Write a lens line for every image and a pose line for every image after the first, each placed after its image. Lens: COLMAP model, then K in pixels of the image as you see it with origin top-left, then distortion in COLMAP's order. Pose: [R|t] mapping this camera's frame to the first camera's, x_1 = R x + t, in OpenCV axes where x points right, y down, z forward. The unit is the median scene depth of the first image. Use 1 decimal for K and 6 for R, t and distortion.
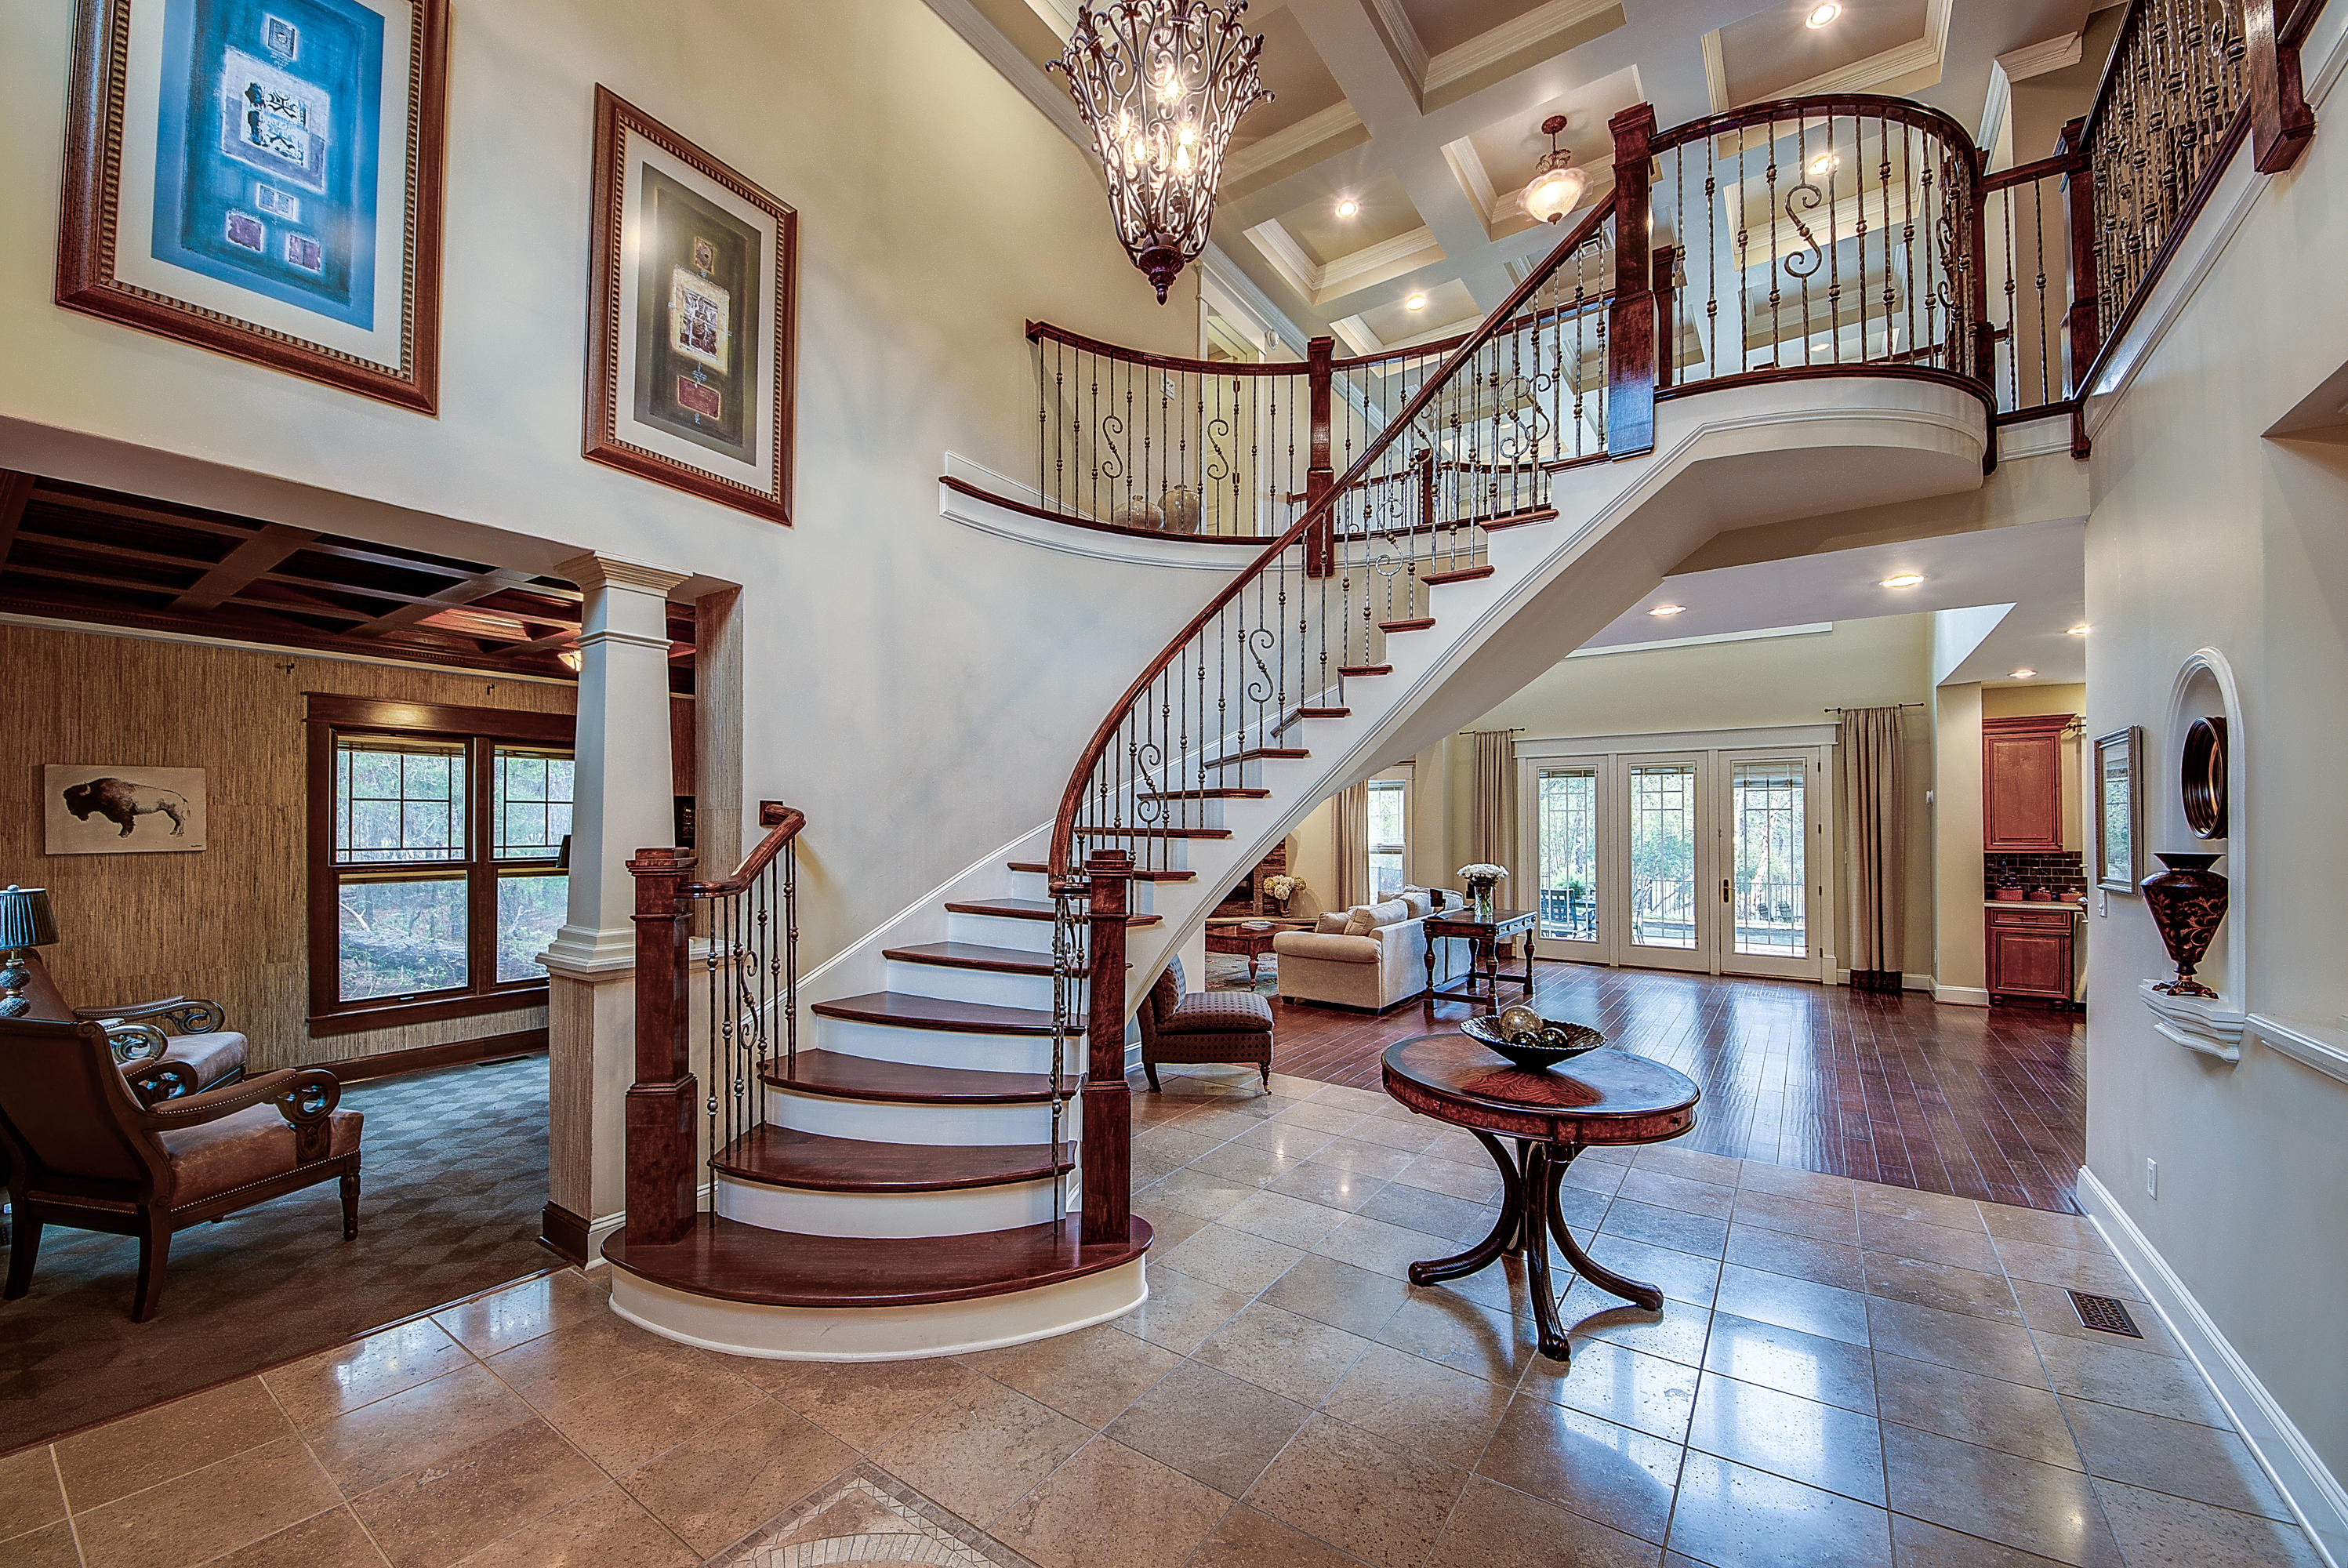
lens RADIAL K [[929.7, 0, 1127.7], [0, 929.7, 768.7], [0, 0, 1]] dist [0.030064, -0.021786]
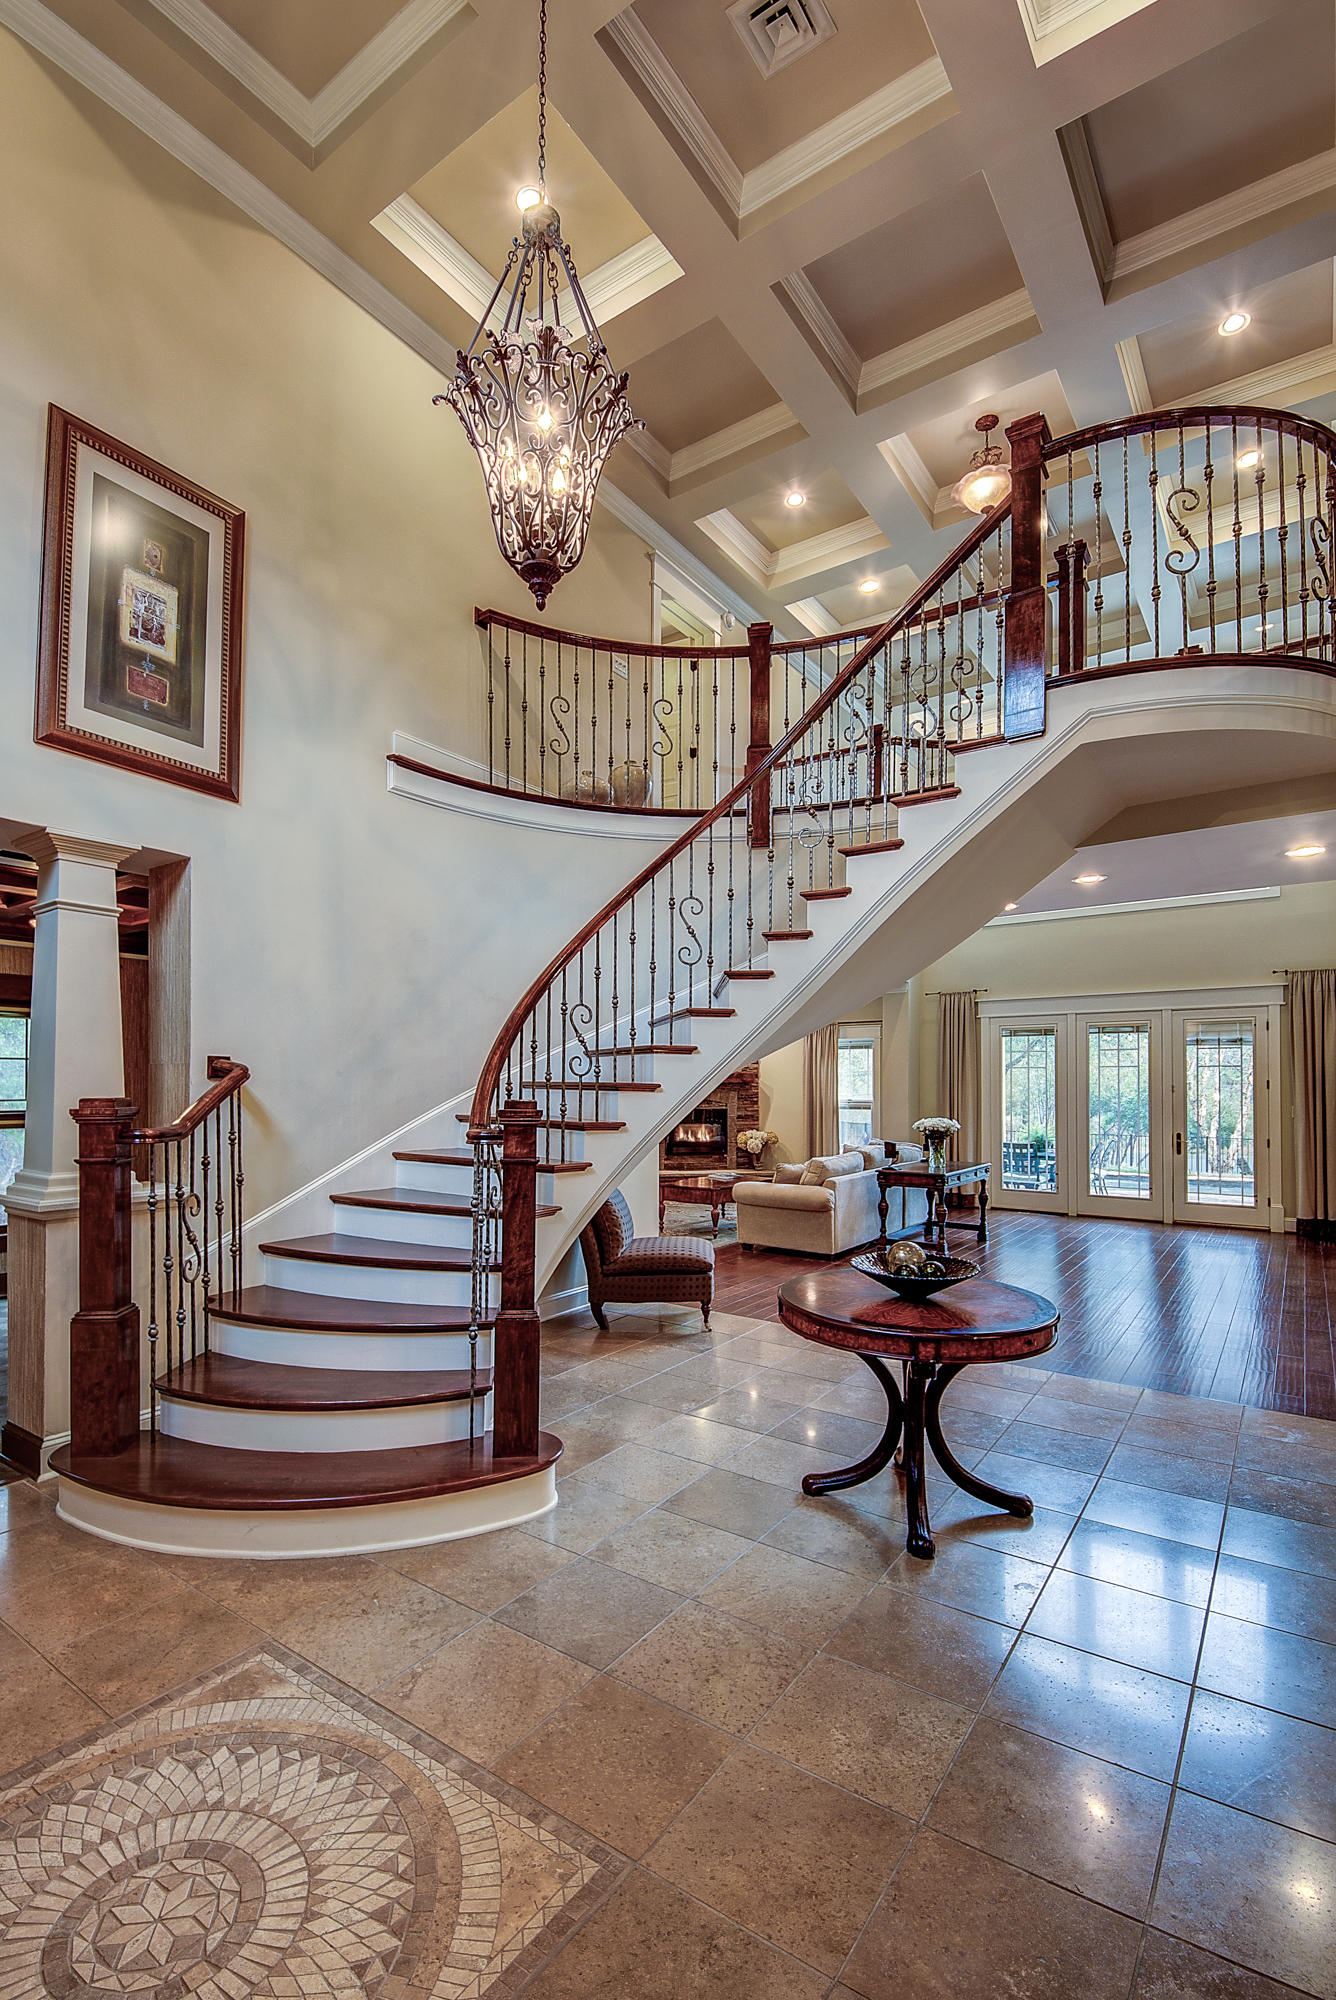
lens RADIAL K [[908.9, 0, 644.4], [0, 908.9, 1029.6], [0, 0, 1]] dist [0.018895, -0.013170]
pose [[0.999945, -0.001020, 0.010393, 0.088587], [0.001011, 0.999999, 0.000868, 0.002739], [-0.010394, -0.000858, 0.999946, -0.056550]]
